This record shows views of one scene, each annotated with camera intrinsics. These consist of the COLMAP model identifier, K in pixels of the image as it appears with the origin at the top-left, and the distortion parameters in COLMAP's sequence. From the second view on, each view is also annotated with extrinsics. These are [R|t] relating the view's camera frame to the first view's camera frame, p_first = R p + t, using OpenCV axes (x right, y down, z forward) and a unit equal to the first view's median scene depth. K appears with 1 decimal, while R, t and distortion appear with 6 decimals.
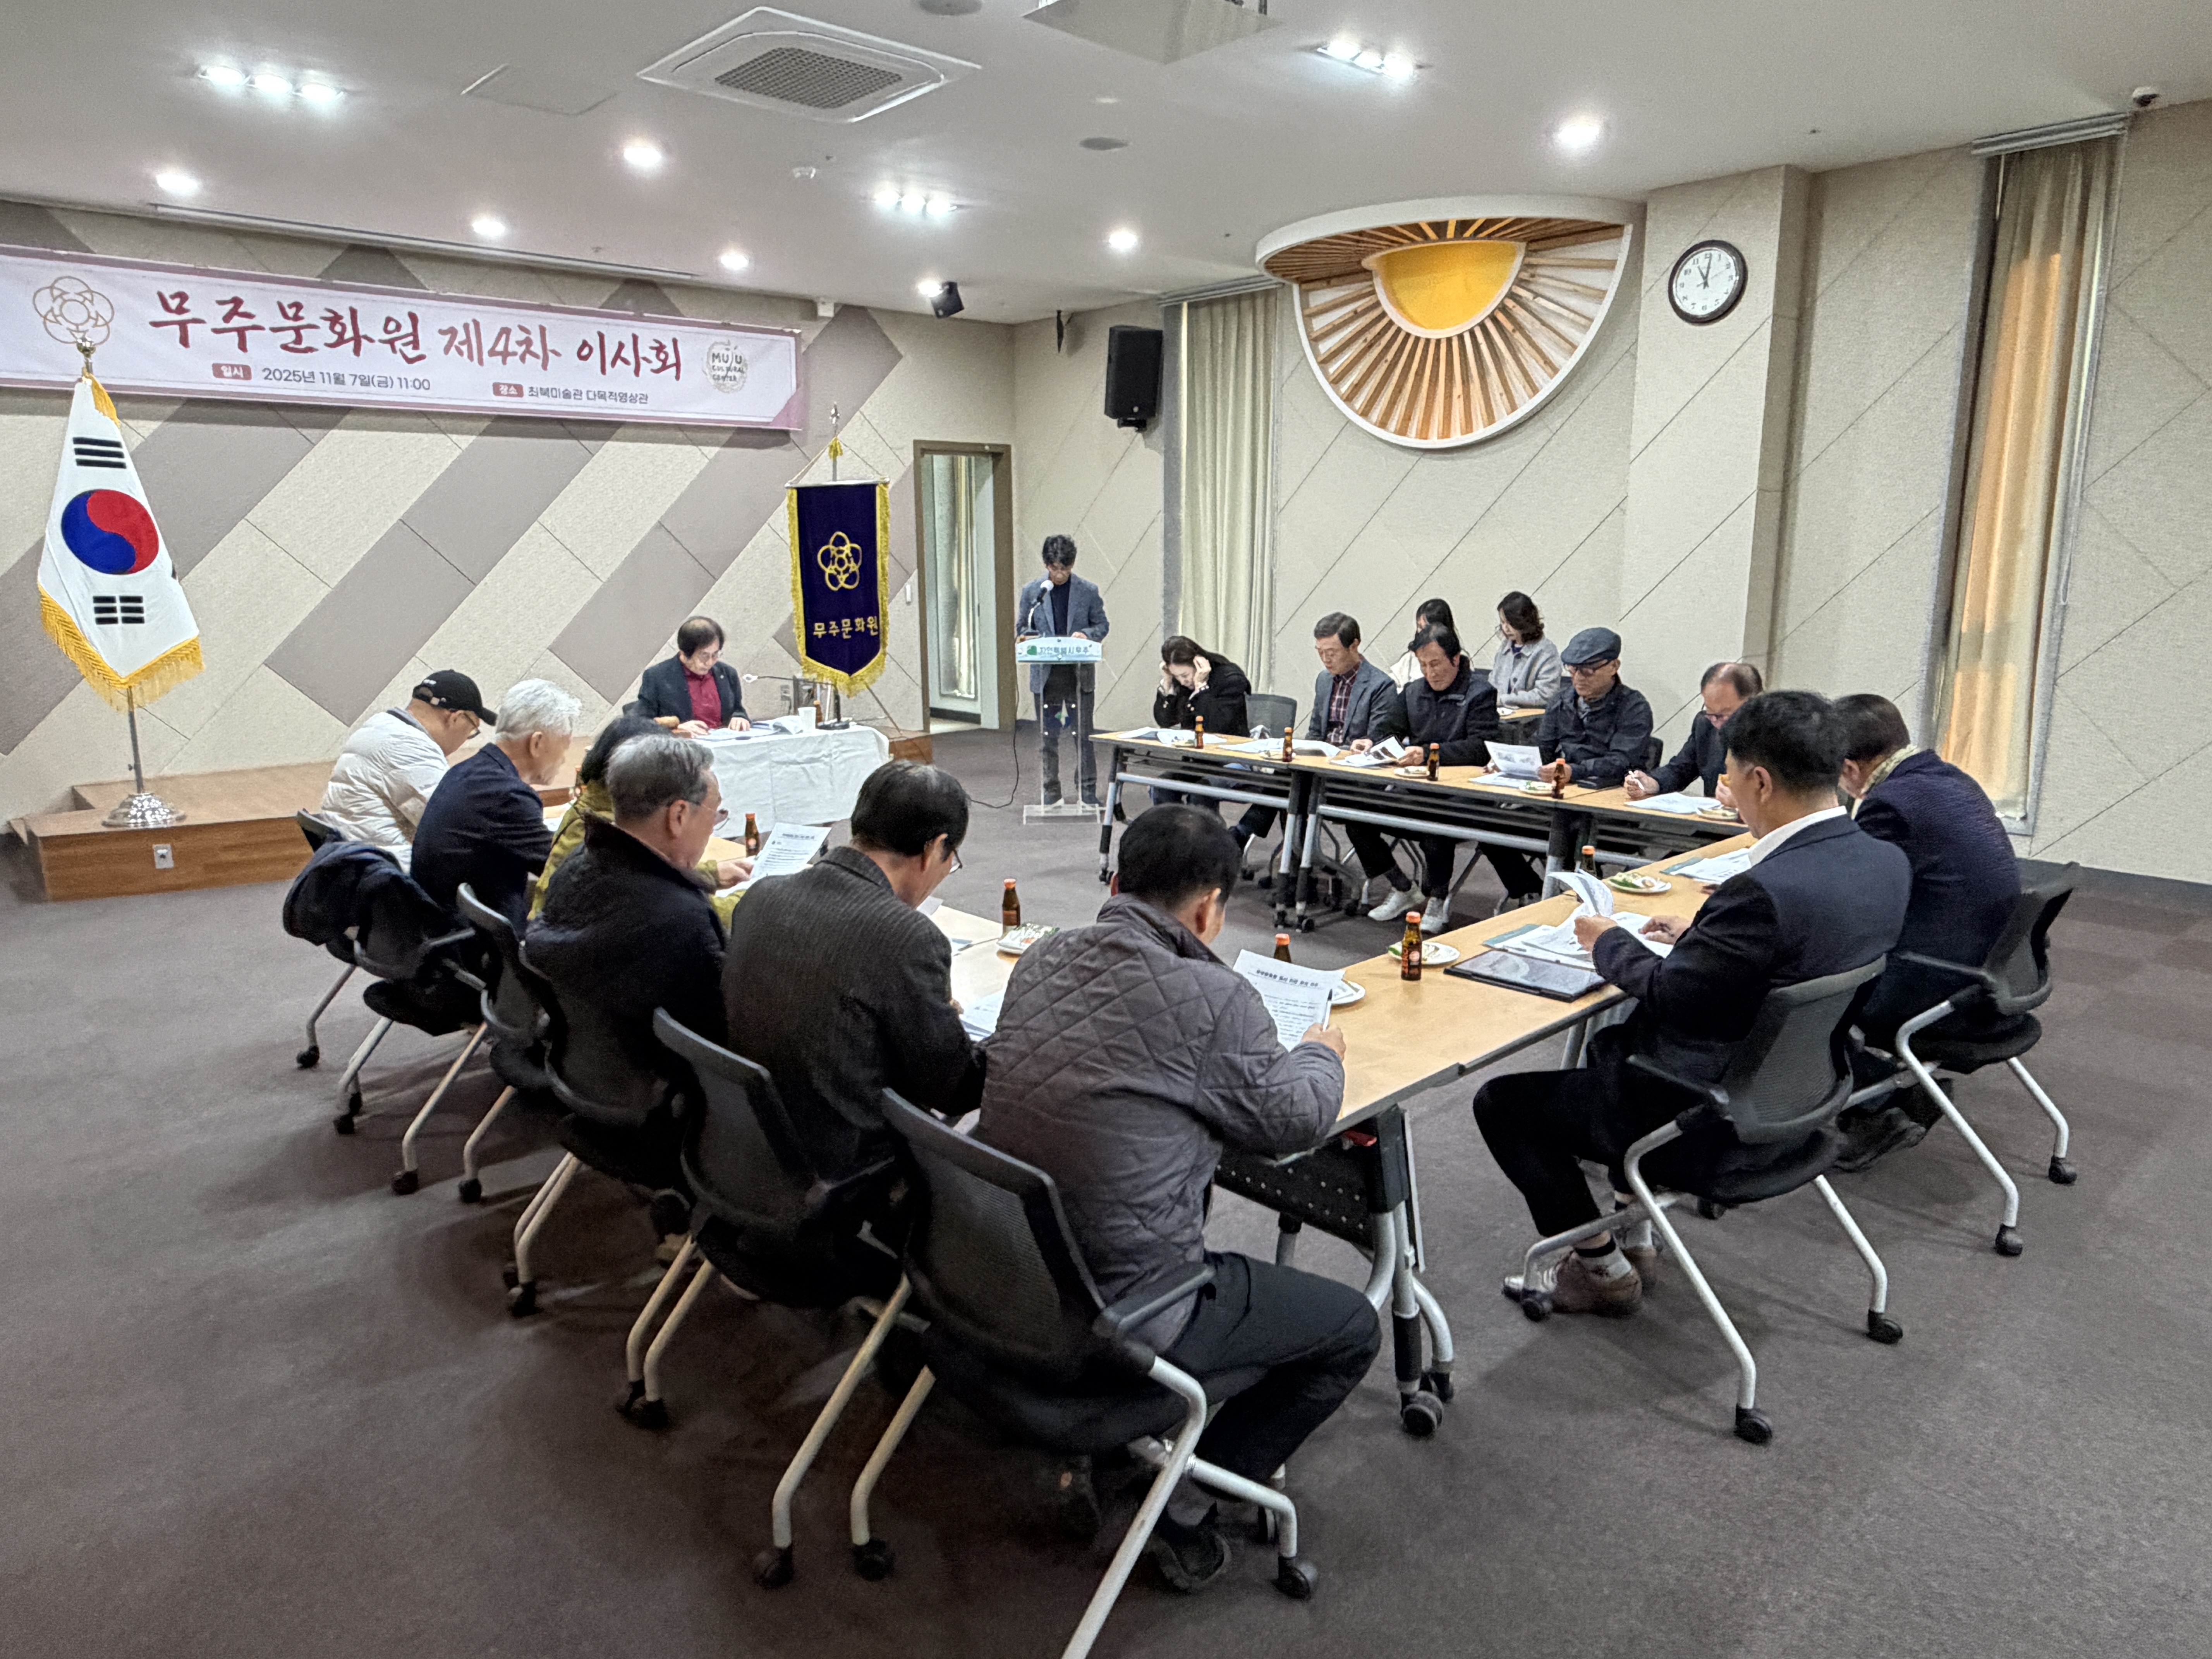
lens RADIAL K [[1404.1, 0, 1090.0], [0, 1404.1, 821.6], [0, 0, 1]] dist [0.027277, -0.002363]
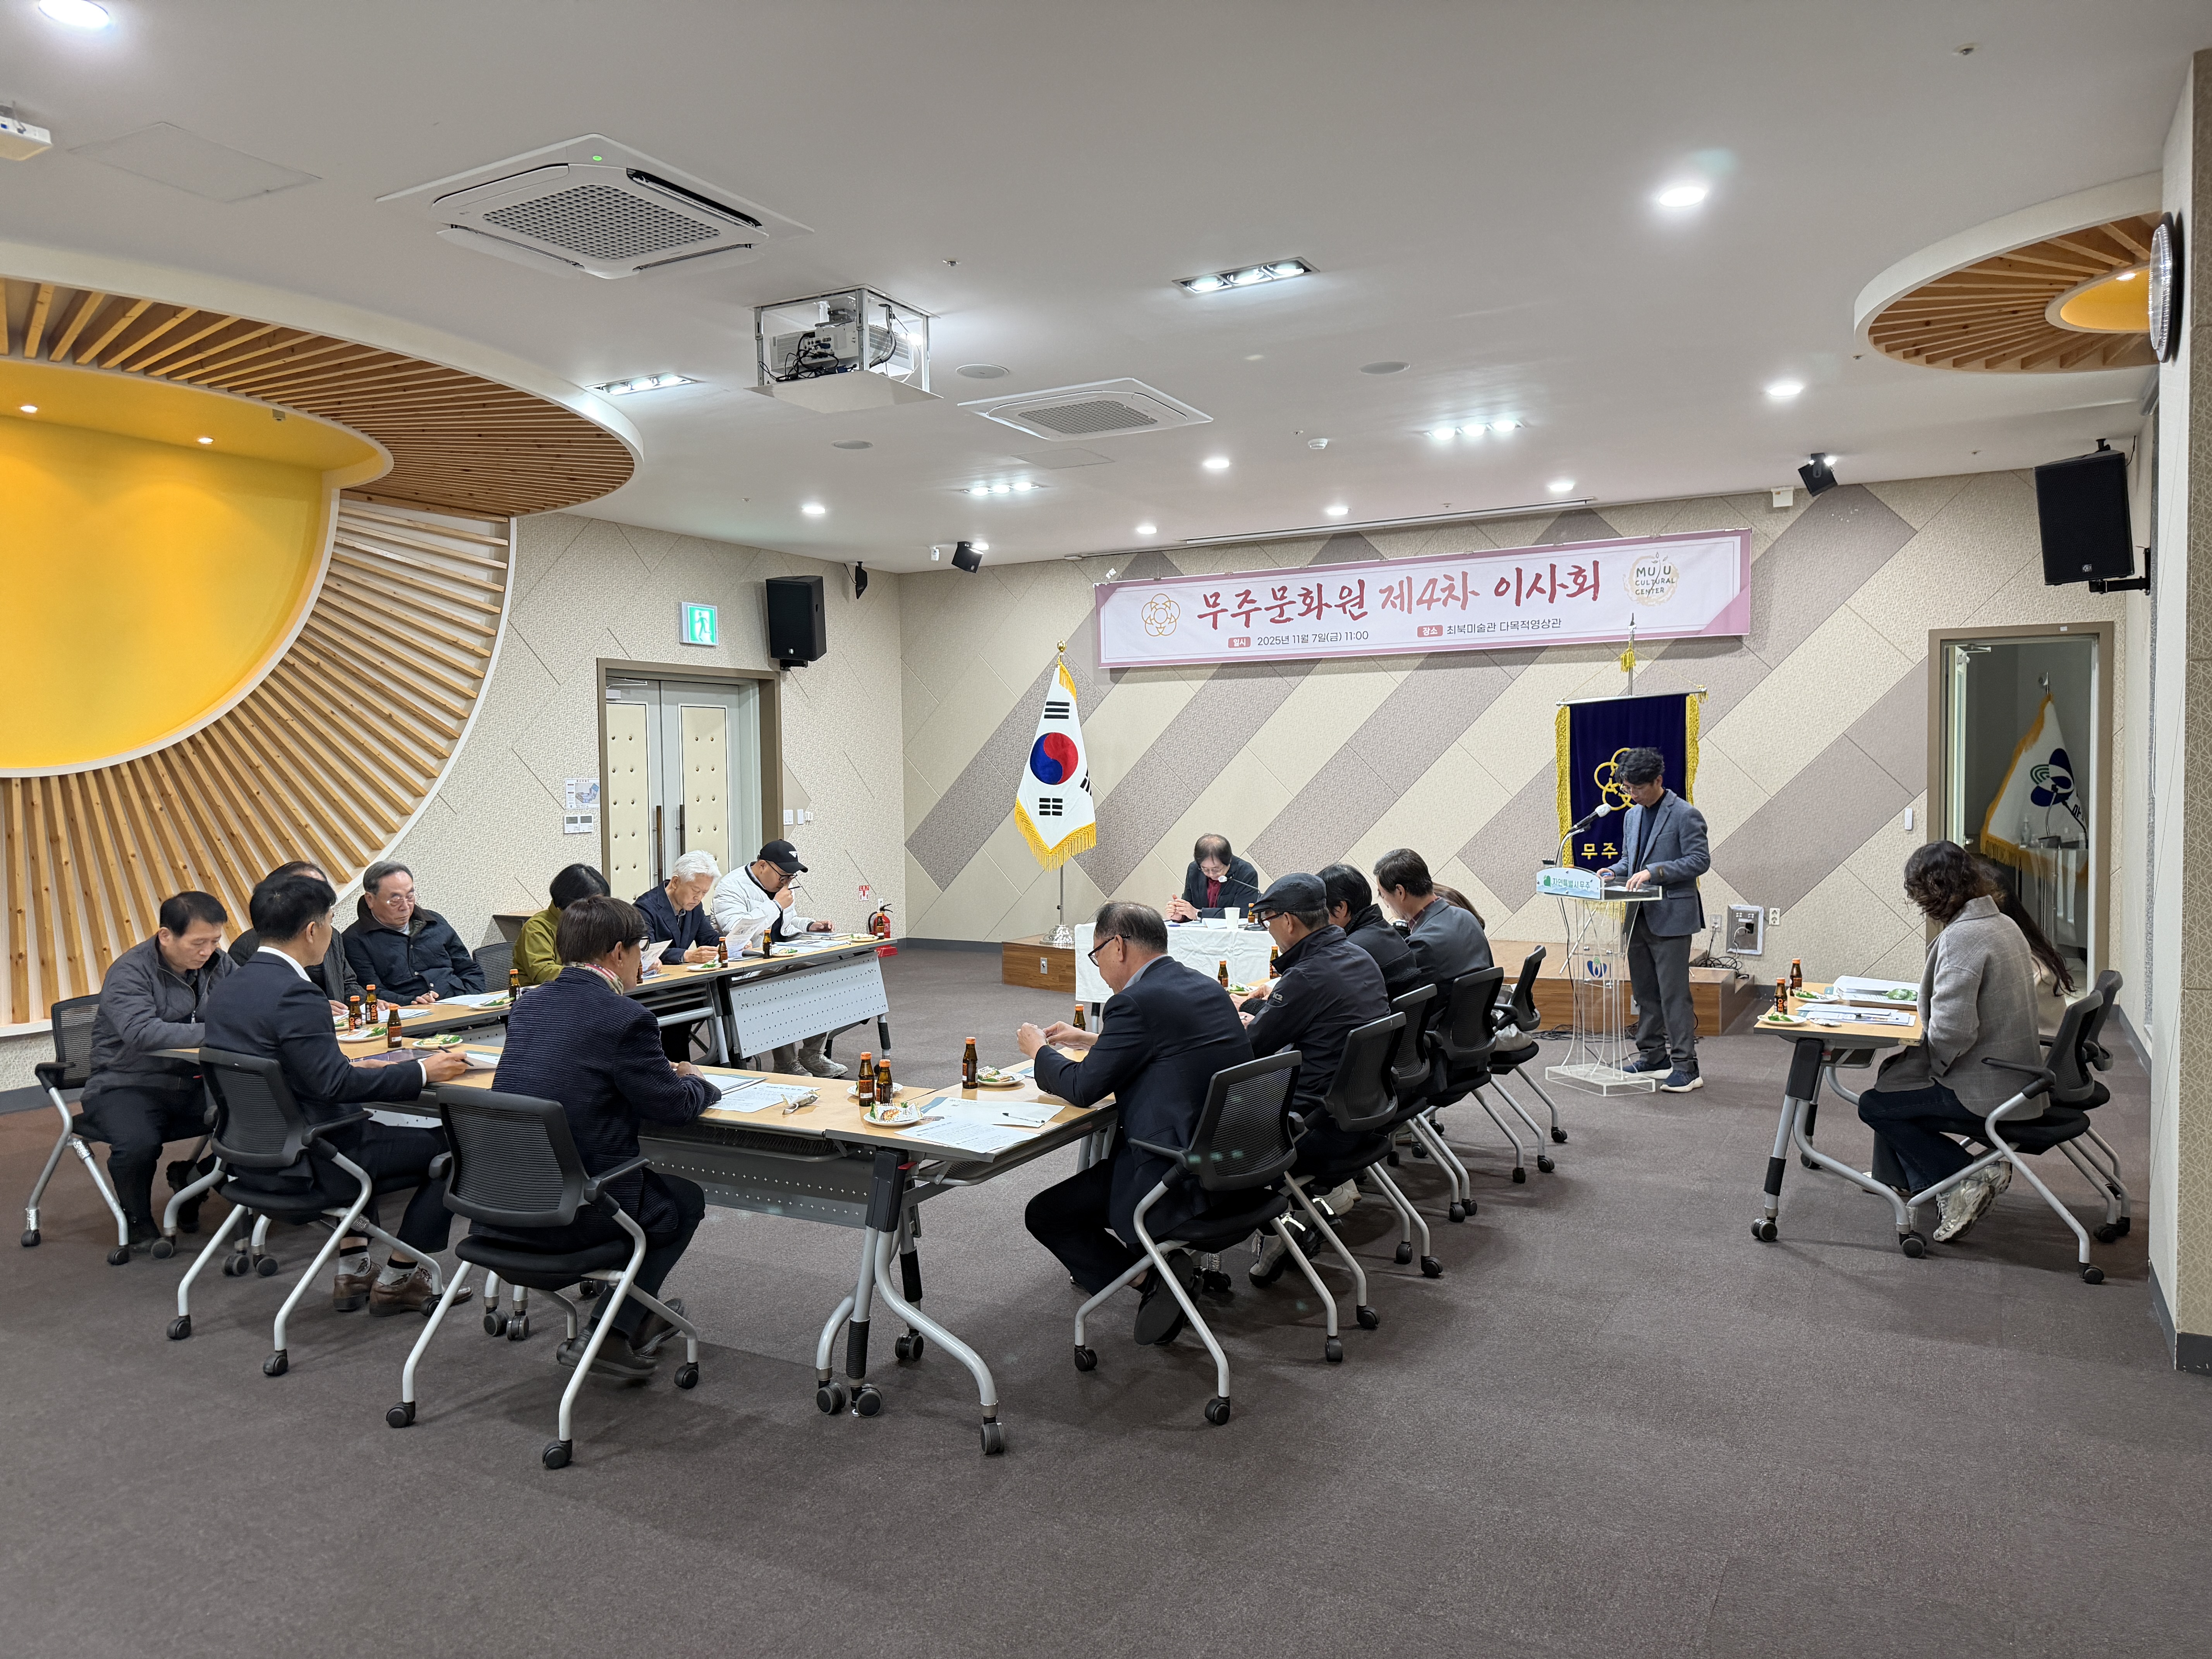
lens RADIAL K [[1554.9, 0, 1104.2], [0, 1554.9, 833.3], [0, 0, 1]] dist [0.051434, -0.054252]
pose [[0.326360, 0.039694, -0.944412, 0.723551], [-0.177978, 0.983828, -0.020153, -0.073399], [0.928339, 0.174661, 0.328147, 0.378788]]
